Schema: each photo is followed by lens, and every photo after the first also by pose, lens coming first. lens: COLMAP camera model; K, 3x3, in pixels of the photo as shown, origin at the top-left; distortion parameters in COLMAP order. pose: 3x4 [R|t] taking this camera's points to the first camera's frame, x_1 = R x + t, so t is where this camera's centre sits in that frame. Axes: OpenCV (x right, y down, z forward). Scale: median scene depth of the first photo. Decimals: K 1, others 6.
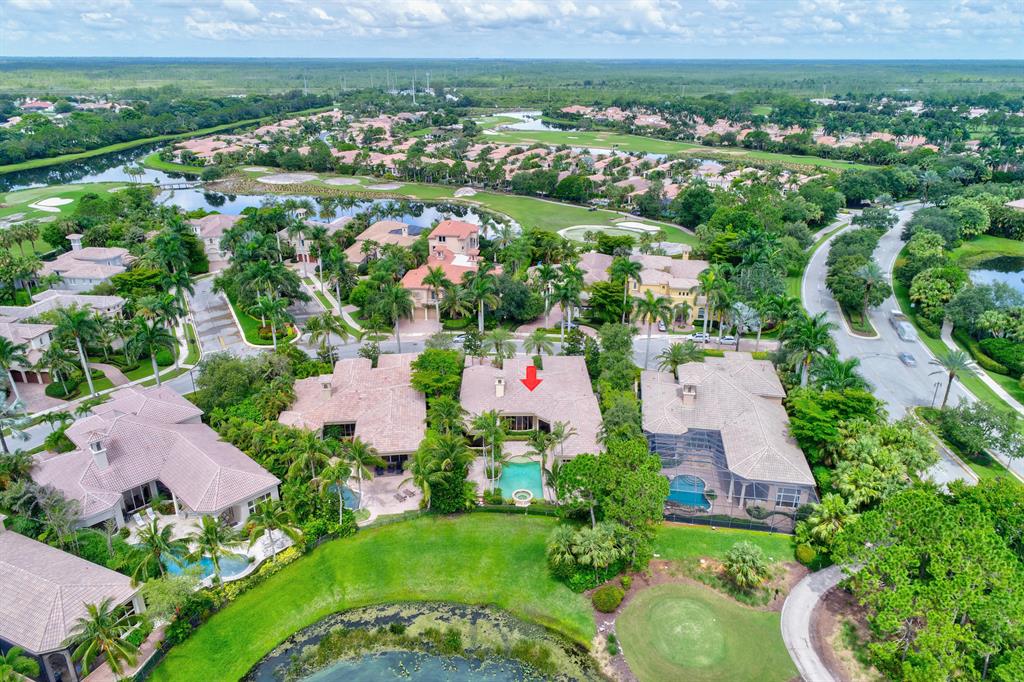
lens RADIAL K [[697.3, 0, 512.6], [0, 697.3, 342.7], [0, 0, 1]] dist [0.004966, -0.000080]
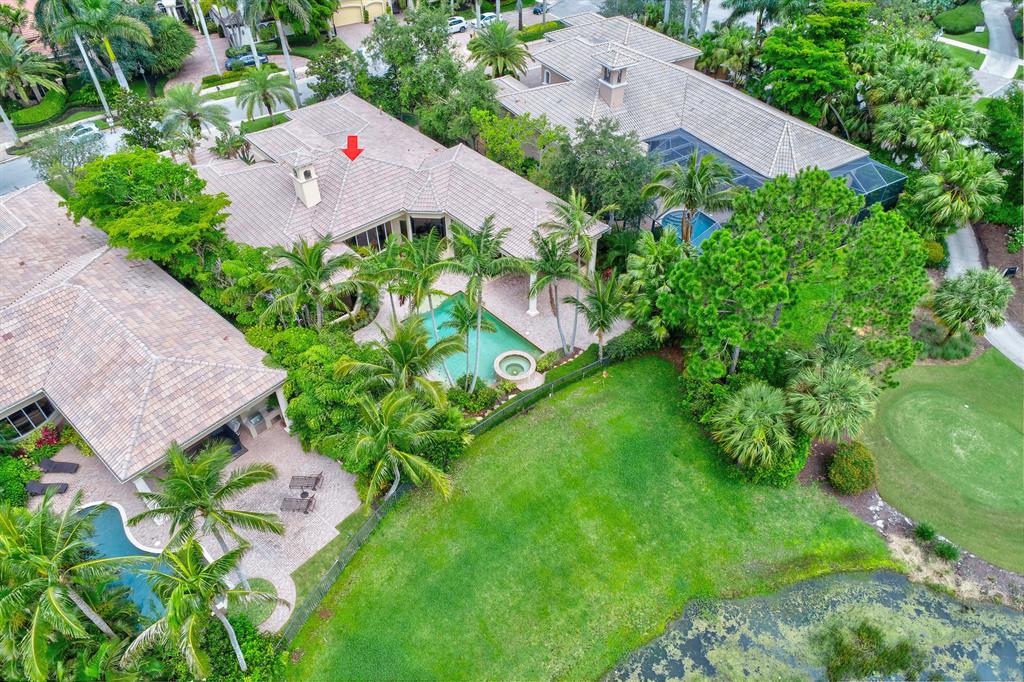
lens RADIAL K [[697.3, 0, 507.3], [0, 697.3, 336.6], [0, 0, 1]] dist [0.004966, -0.000080]
pose [[0.758398, -0.443565, 0.477579, -0.169141], [0.256973, 0.876850, 0.406324, -0.004756], [-0.598996, -0.185430, 0.778986, 0.466900]]
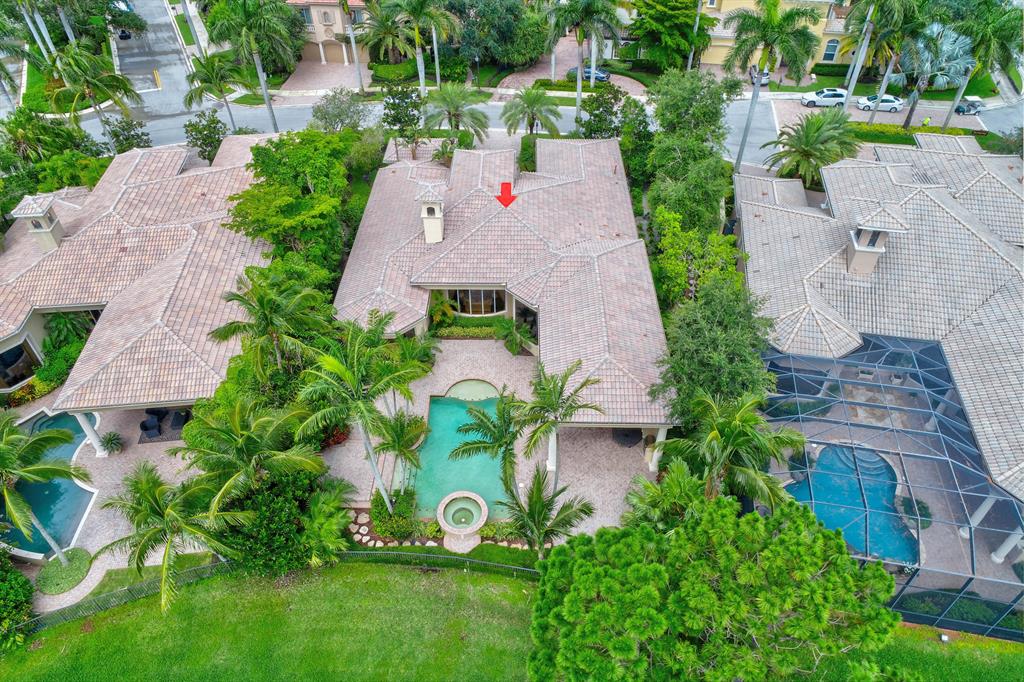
lens RADIAL K [[697.3, 0, 510.6], [0, 697.3, 341.4], [0, 0, 1]] dist [0.004966, -0.000080]
pose [[0.999510, 0.009354, -0.029881, 0.041530], [0.001231, 0.941853, 0.336024, -0.013841], [0.031287, -0.335896, 0.941379, 0.488830]]
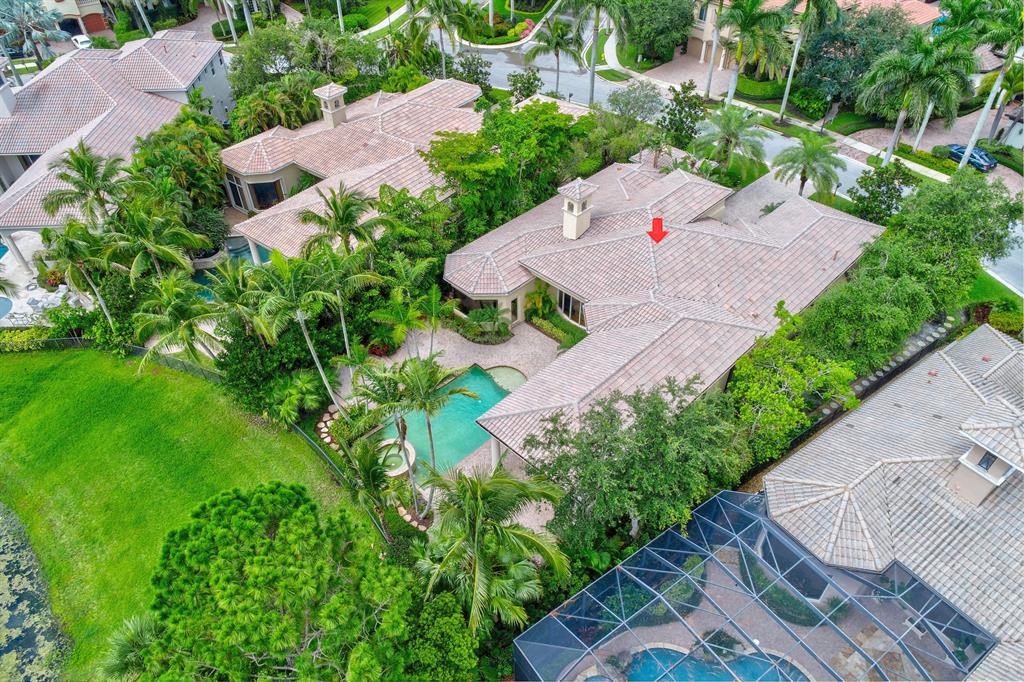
lens RADIAL K [[697.3, 0, 510.1], [0, 697.3, 341.6], [0, 0, 1]] dist [0.004966, -0.000080]
pose [[0.706792, 0.464621, -0.533453, 0.207762], [-0.259351, 0.871762, 0.415654, -0.039931], [0.658166, -0.155429, 0.736654, 0.556691]]
